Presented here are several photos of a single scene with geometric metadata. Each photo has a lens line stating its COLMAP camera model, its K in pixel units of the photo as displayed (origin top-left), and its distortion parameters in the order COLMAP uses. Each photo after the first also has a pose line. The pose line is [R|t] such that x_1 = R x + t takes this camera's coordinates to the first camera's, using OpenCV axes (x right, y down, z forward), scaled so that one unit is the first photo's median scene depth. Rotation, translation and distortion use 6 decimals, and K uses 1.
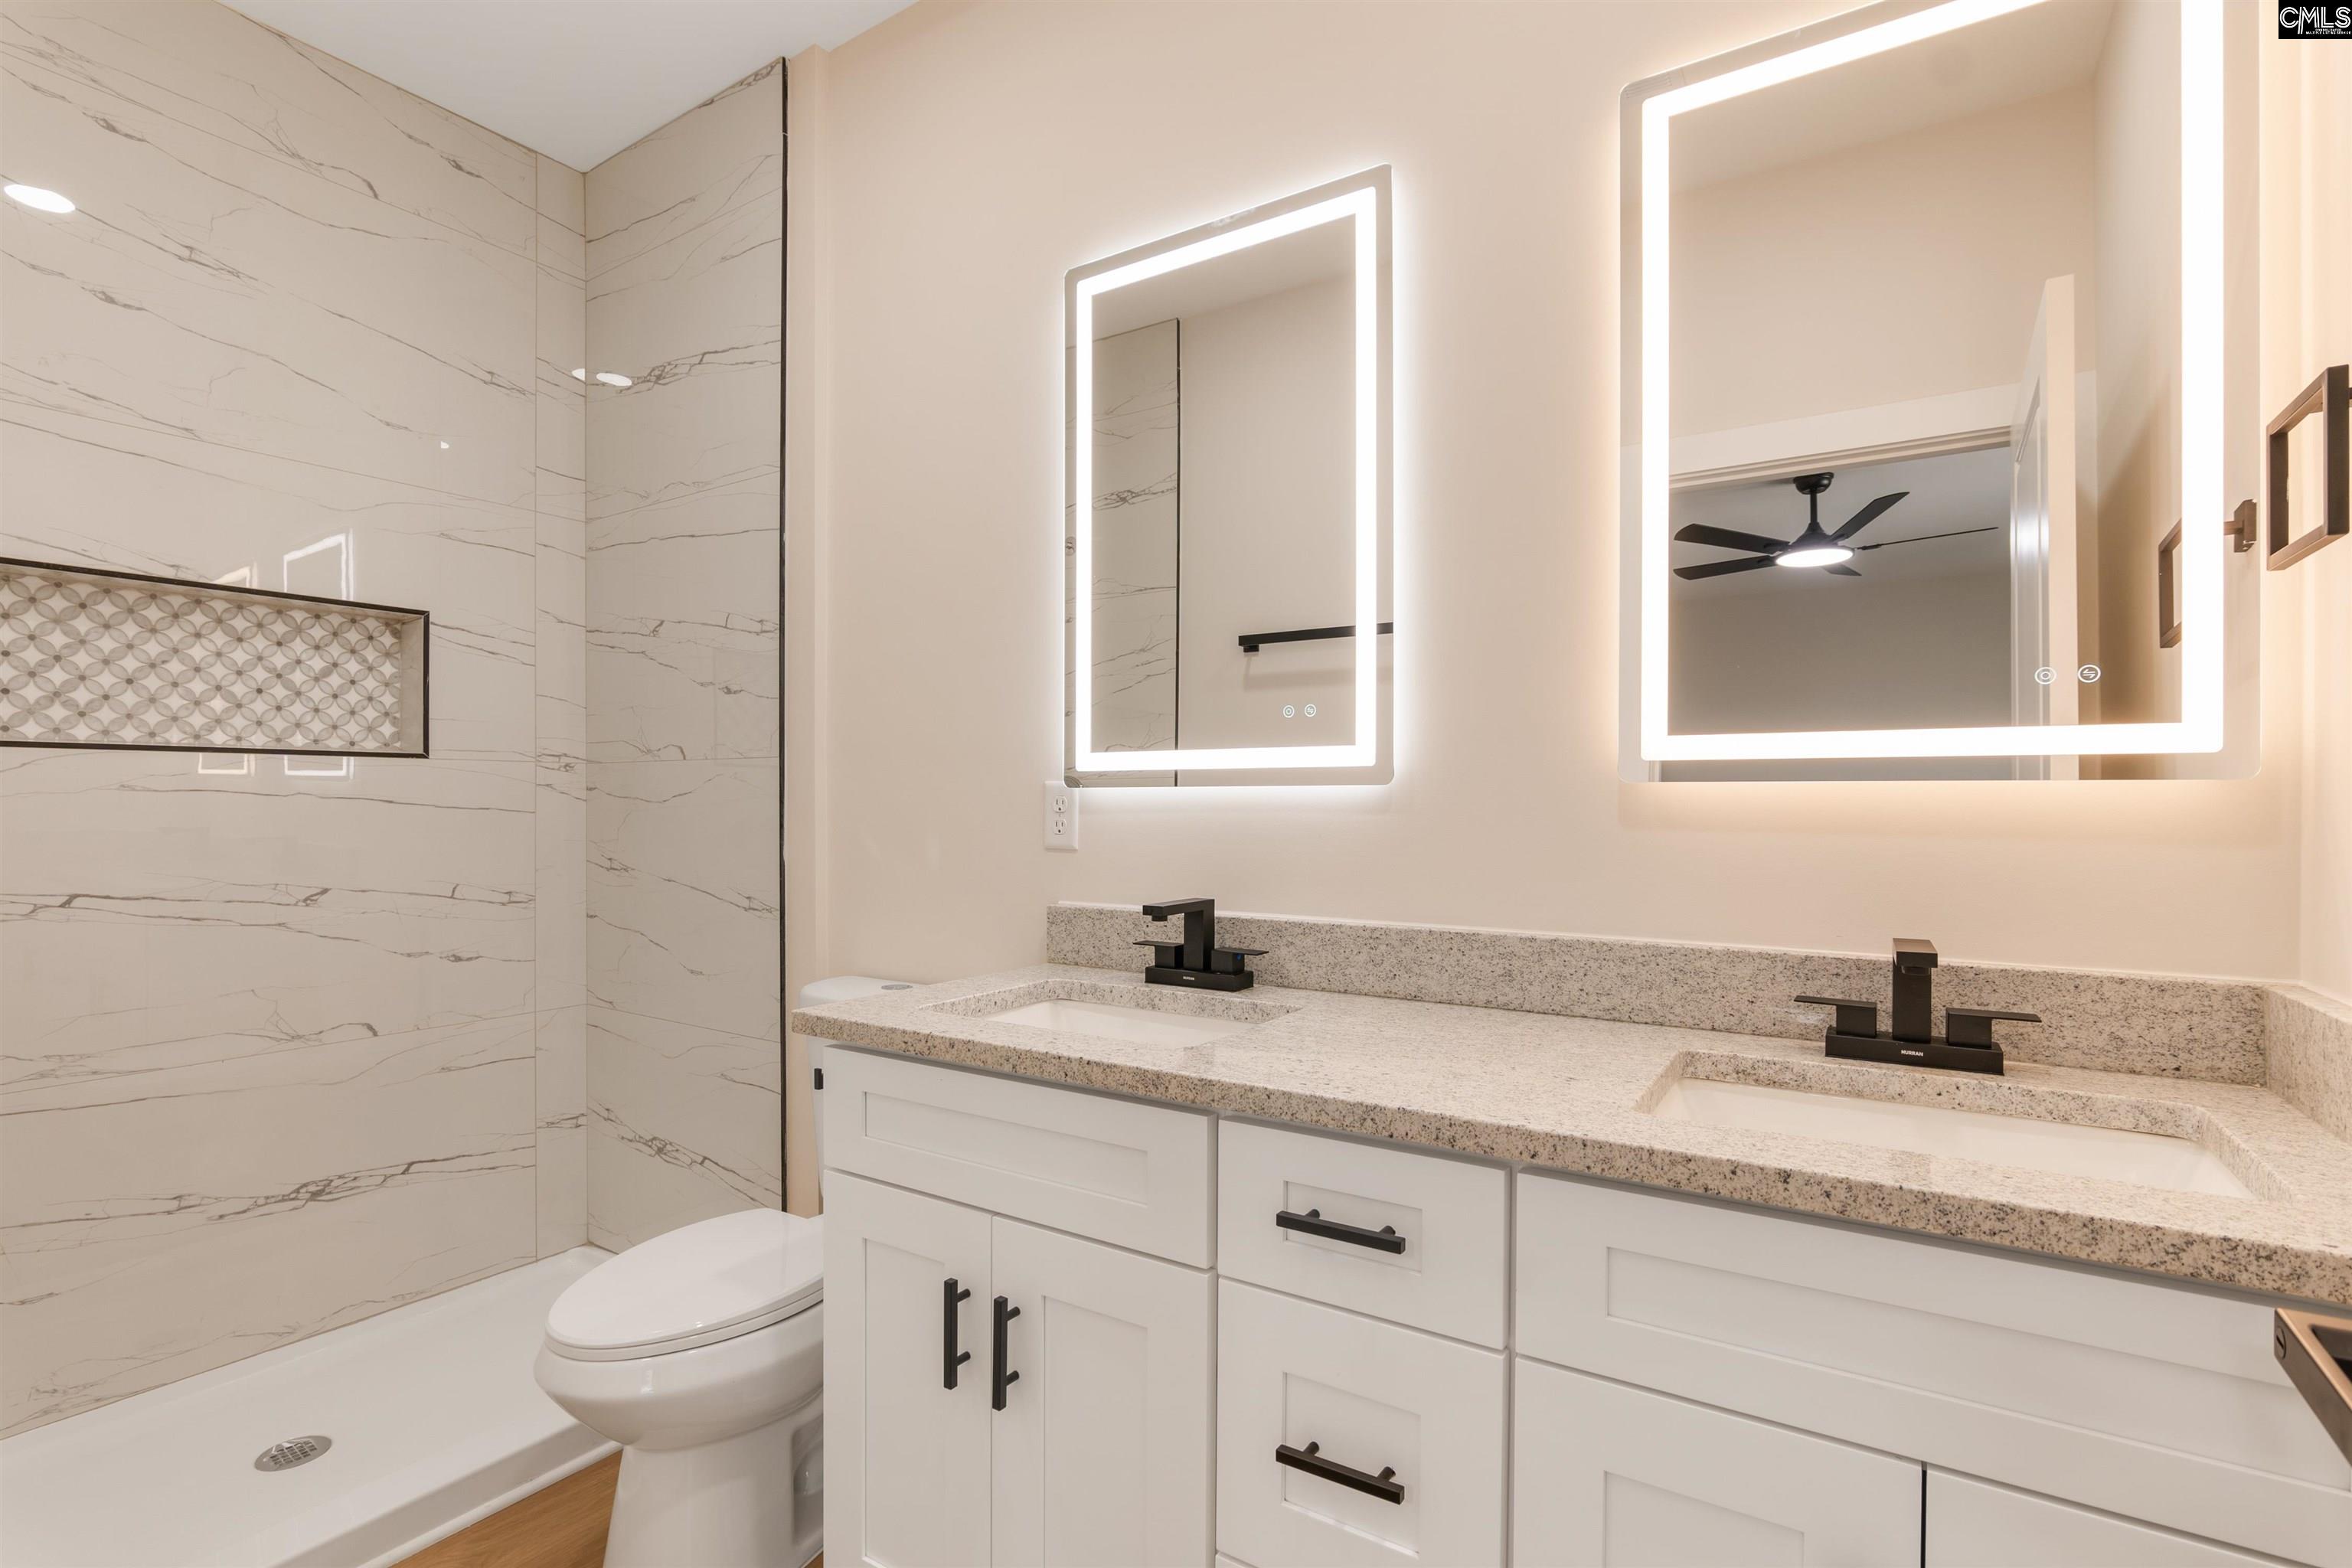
lens RADIAL K [[1100.6, 0, 1162.7], [0, 1100.6, 799.9], [0, 0, 1]] dist [-0.024524, 0.007798]
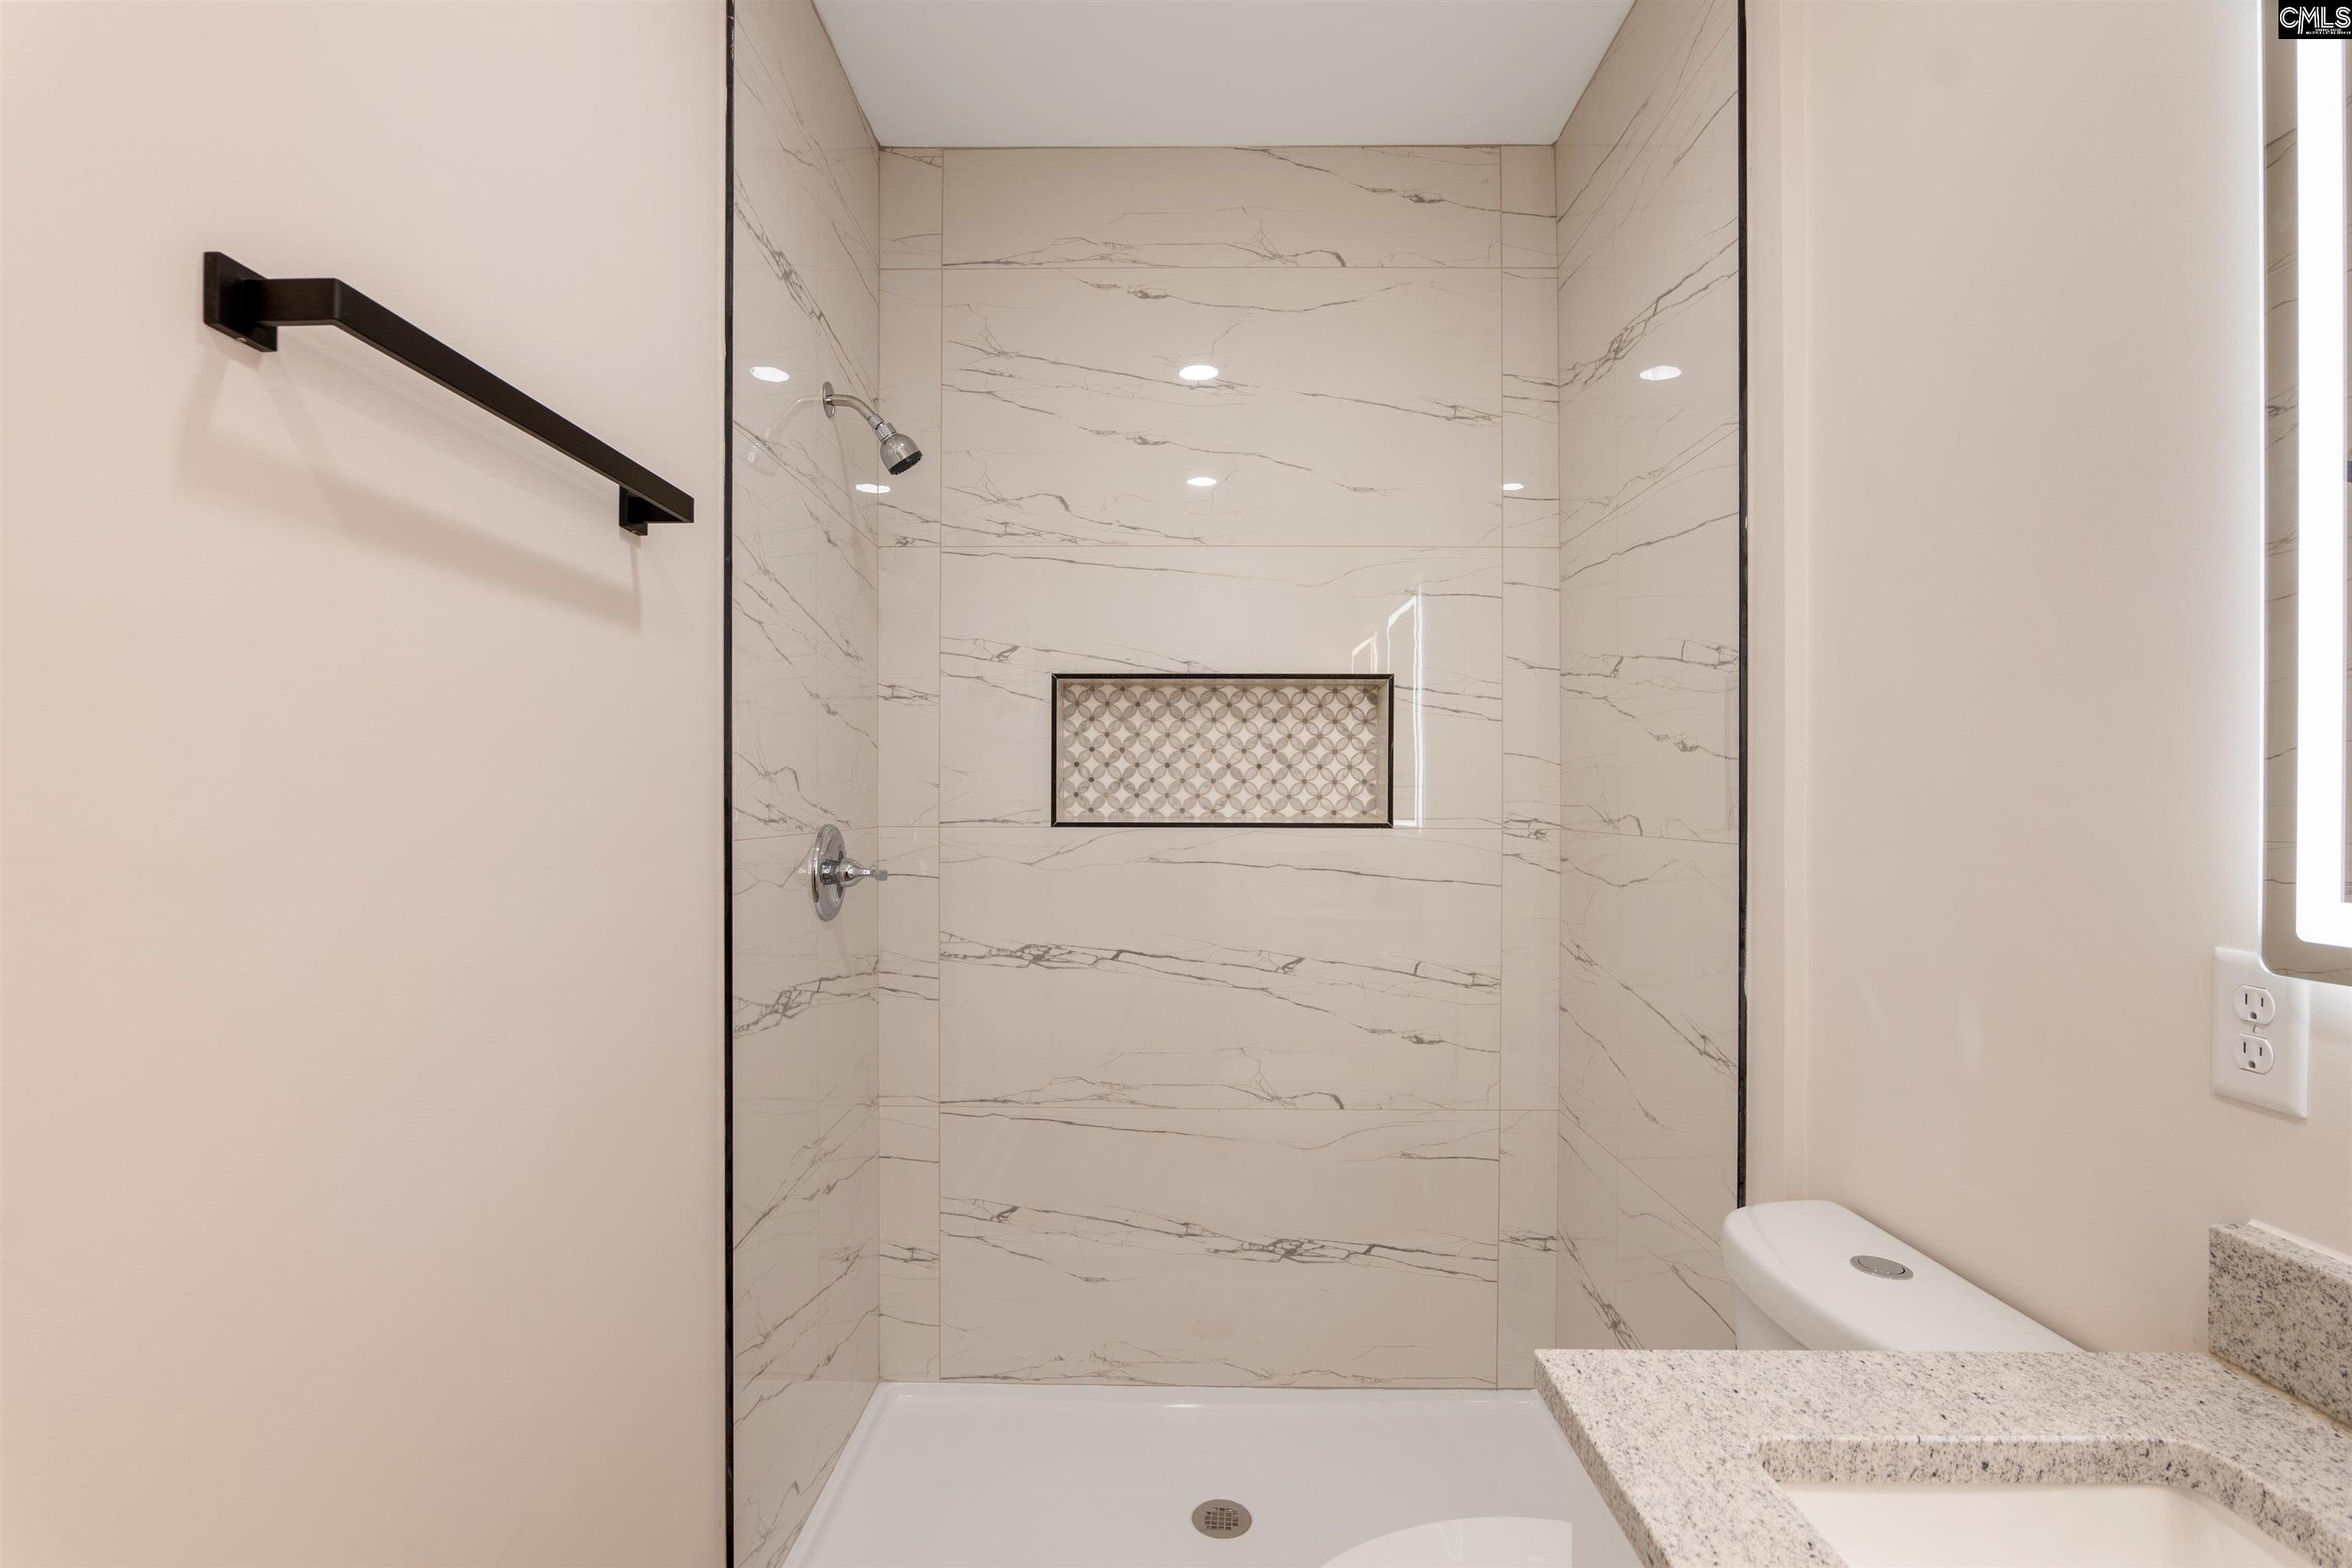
lens RADIAL K [[1100.6, 0, 1162.7], [0, 1100.6, 799.9], [0, 0, 1]] dist [-0.024524, 0.007798]
pose [[0.543598, 0.001272, -0.839345, 0.028999], [-0.003203, 0.999995, -0.000558, -0.065277], [0.839340, 0.002992, 0.543599, 0.323565]]
